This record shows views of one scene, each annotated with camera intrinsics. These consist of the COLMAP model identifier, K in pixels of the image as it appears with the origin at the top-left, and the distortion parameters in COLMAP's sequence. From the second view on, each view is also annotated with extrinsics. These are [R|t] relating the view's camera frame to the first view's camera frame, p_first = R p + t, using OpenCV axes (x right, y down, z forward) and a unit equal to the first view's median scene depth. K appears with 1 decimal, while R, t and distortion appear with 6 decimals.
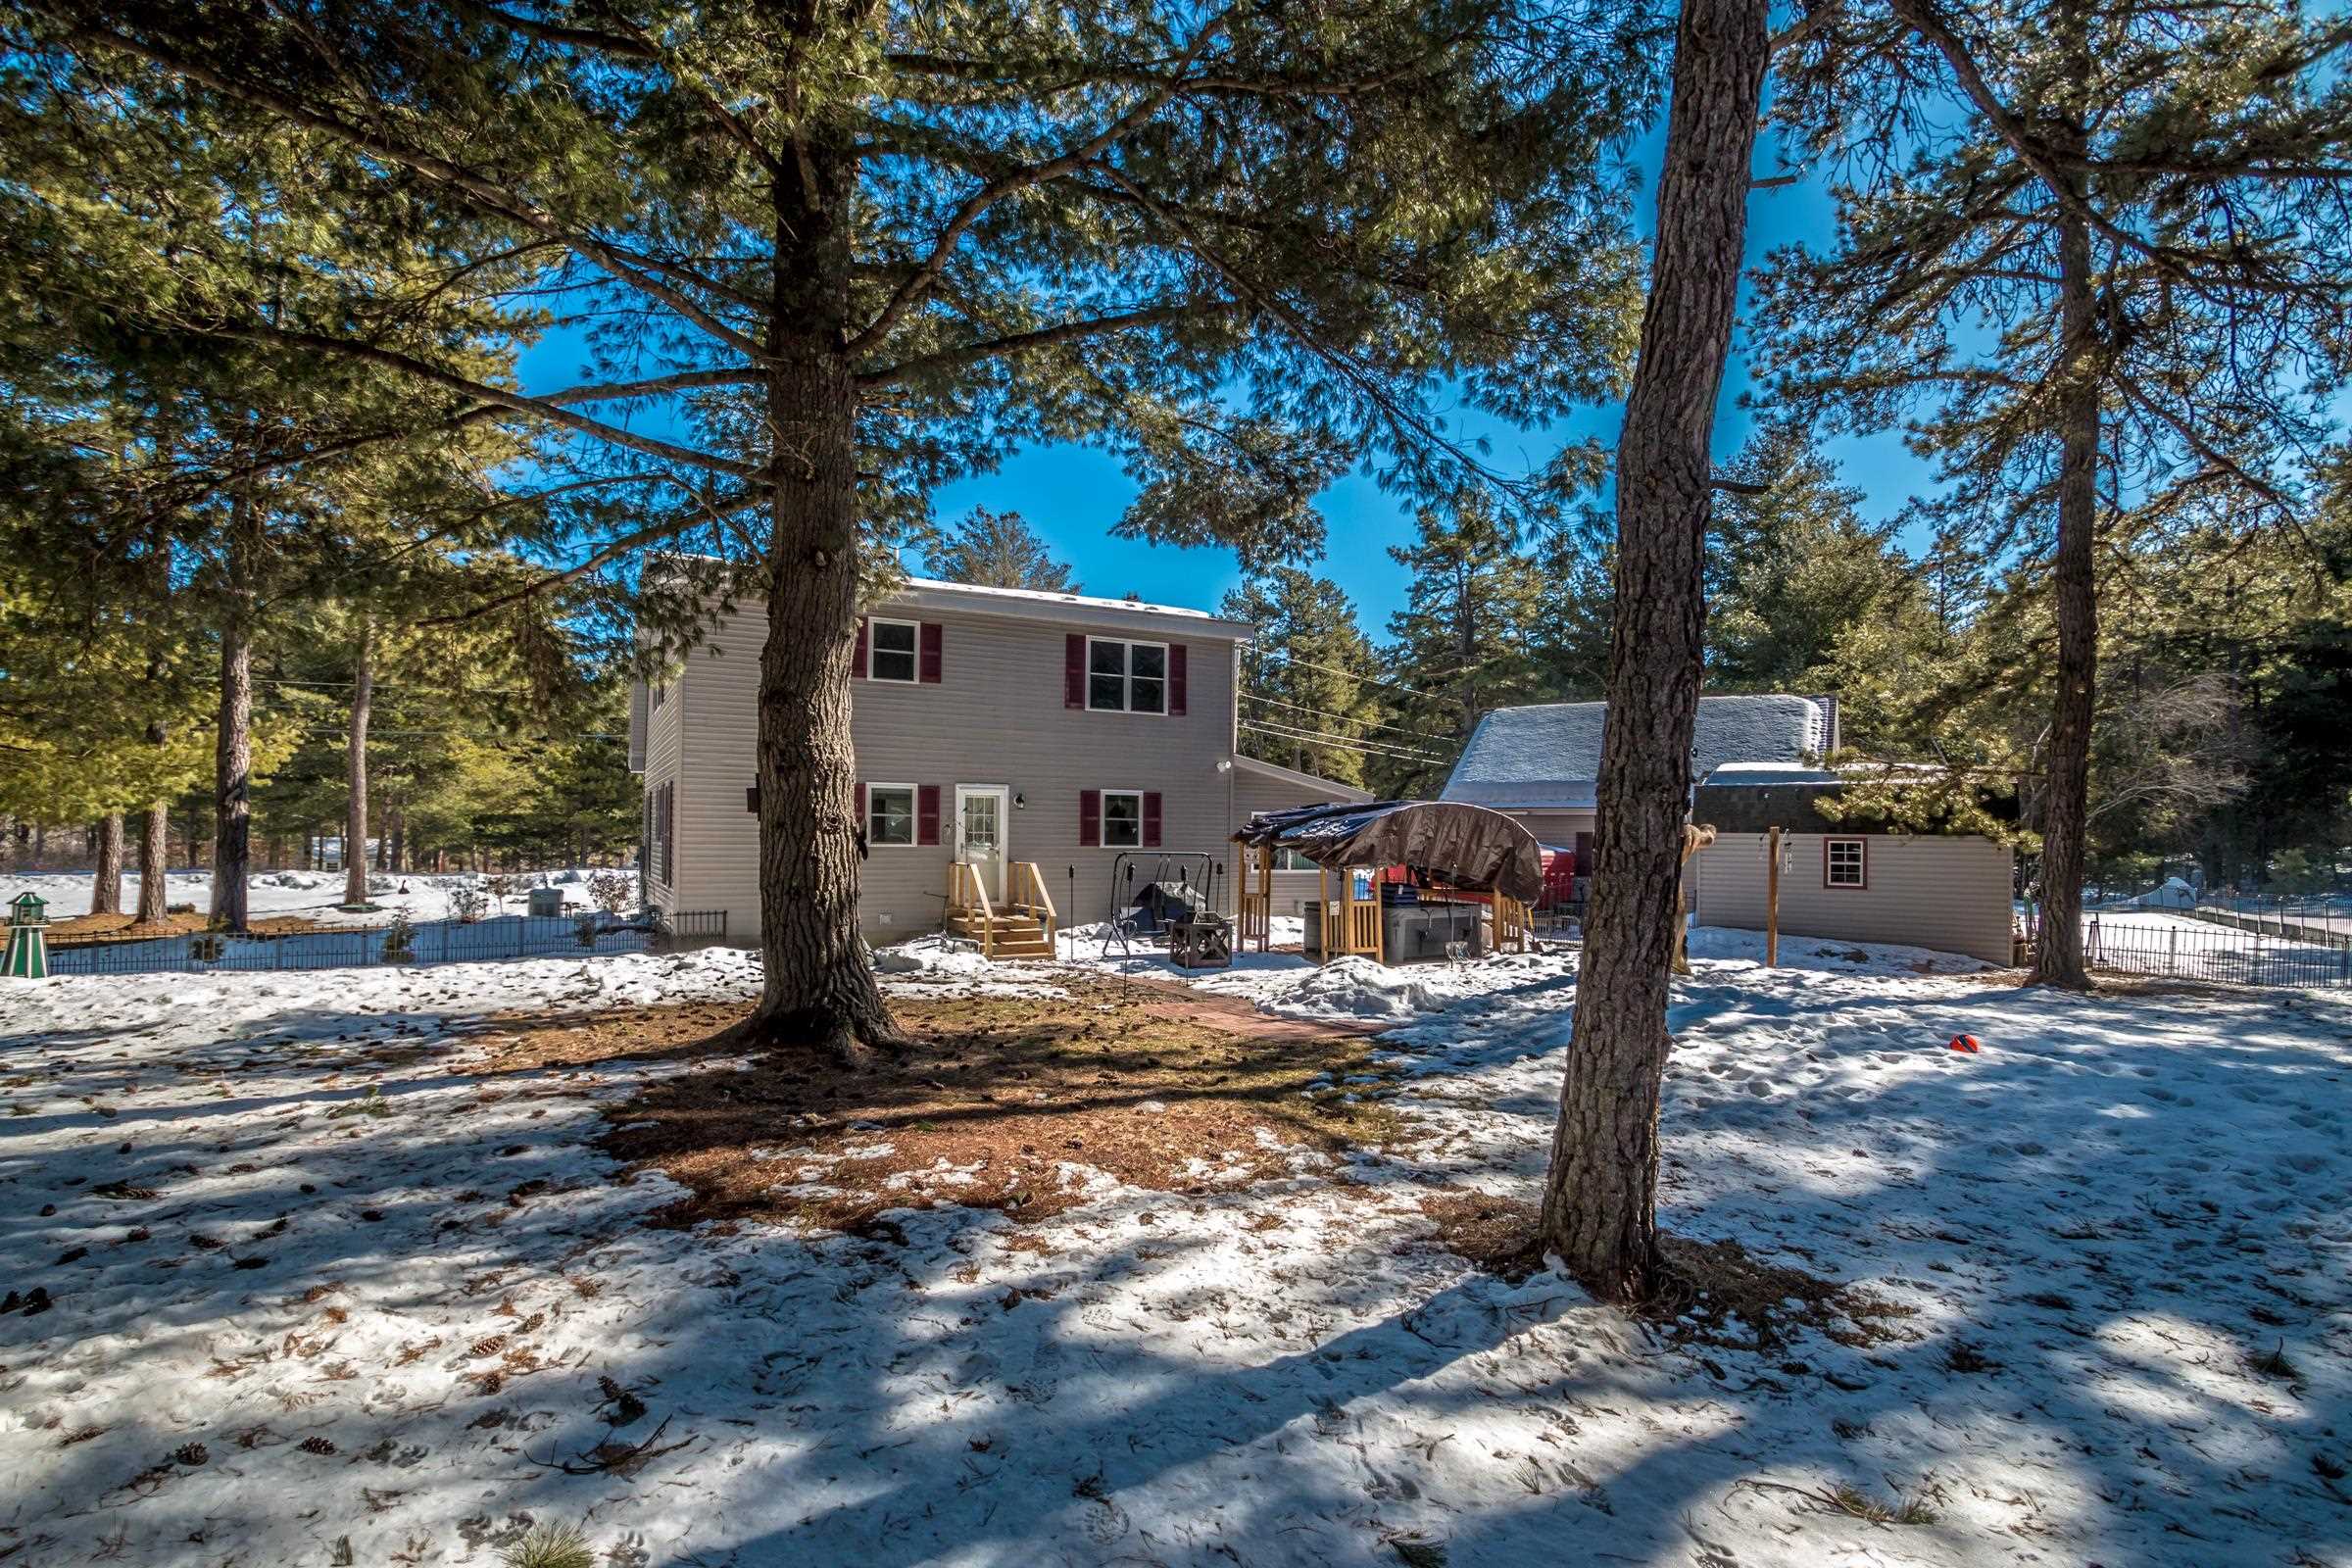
lens RADIAL K [[1164.1, 0, 1179.3], [0, 1164.1, 816.2], [0, 0, 1]] dist [0.001555, -0.011137]
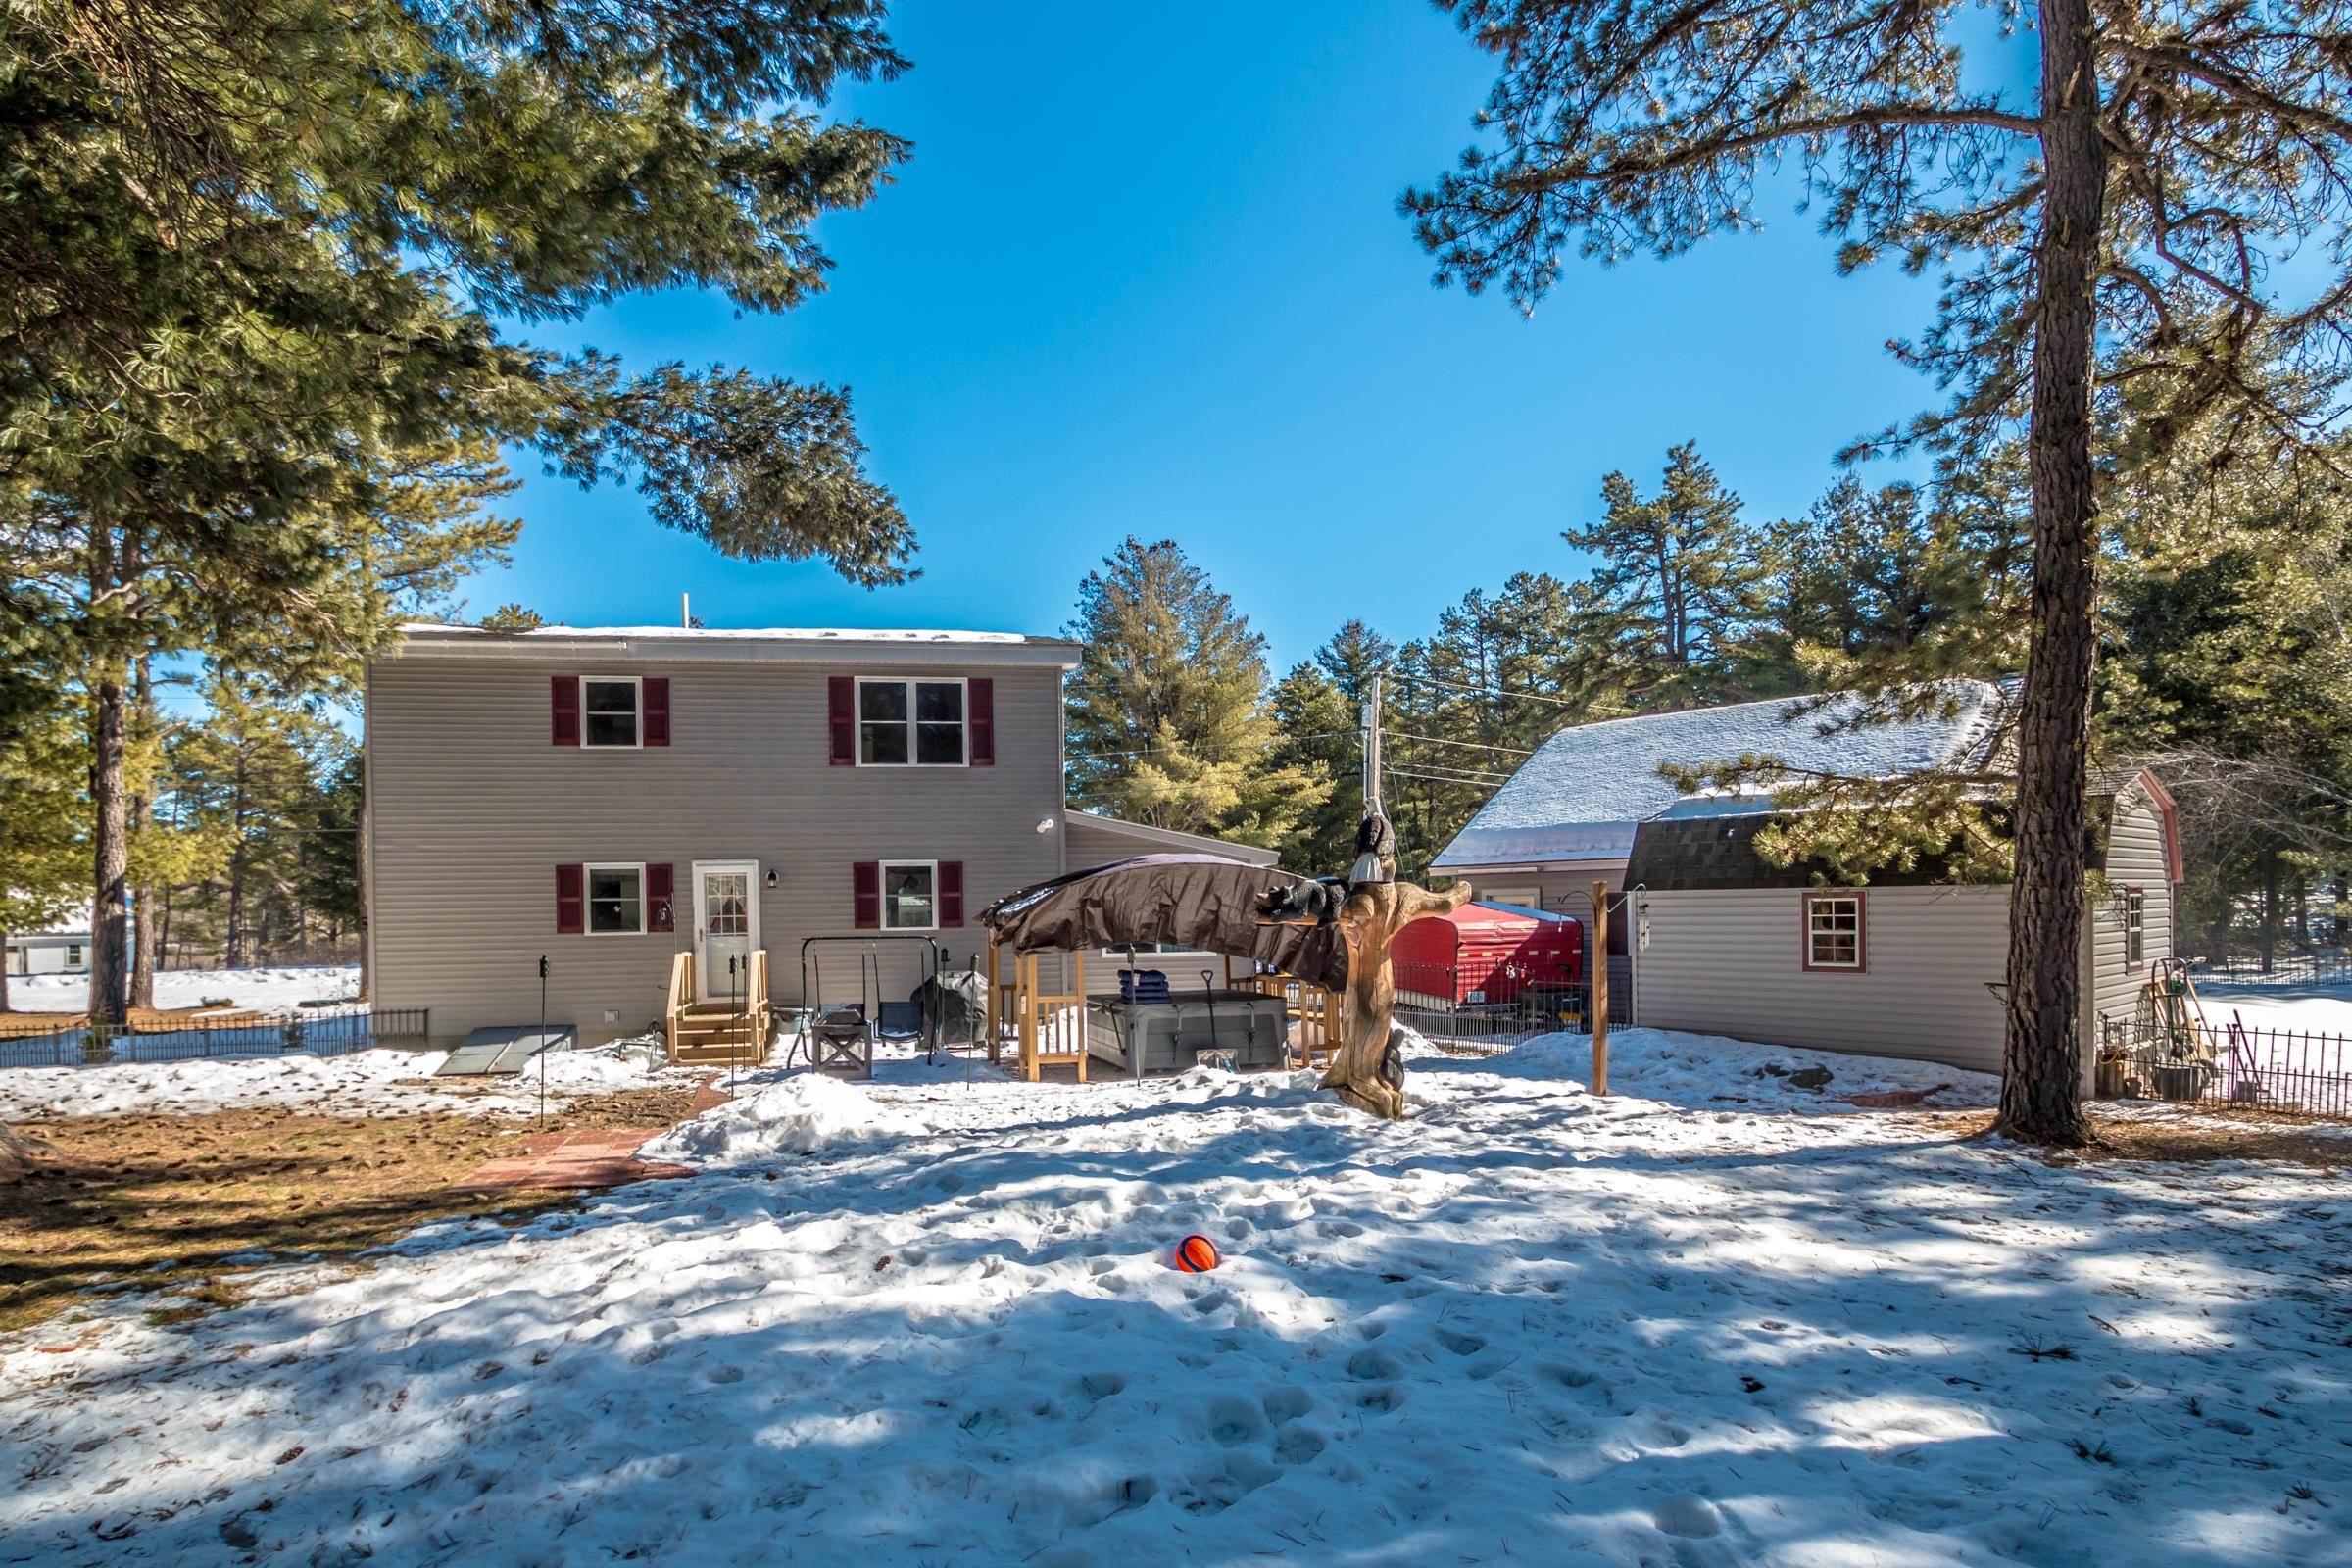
lens RADIAL K [[1305.0, 0, 1051.2], [0, 1305.0, 929.0], [0, 0, 1]] dist [-0.014599, -0.000651]
pose [[0.944109, -0.020924, -0.328969, 0.366431], [0.030882, 0.999208, 0.025075, 0.006434], [0.328184, -0.033833, 0.944008, 0.163252]]
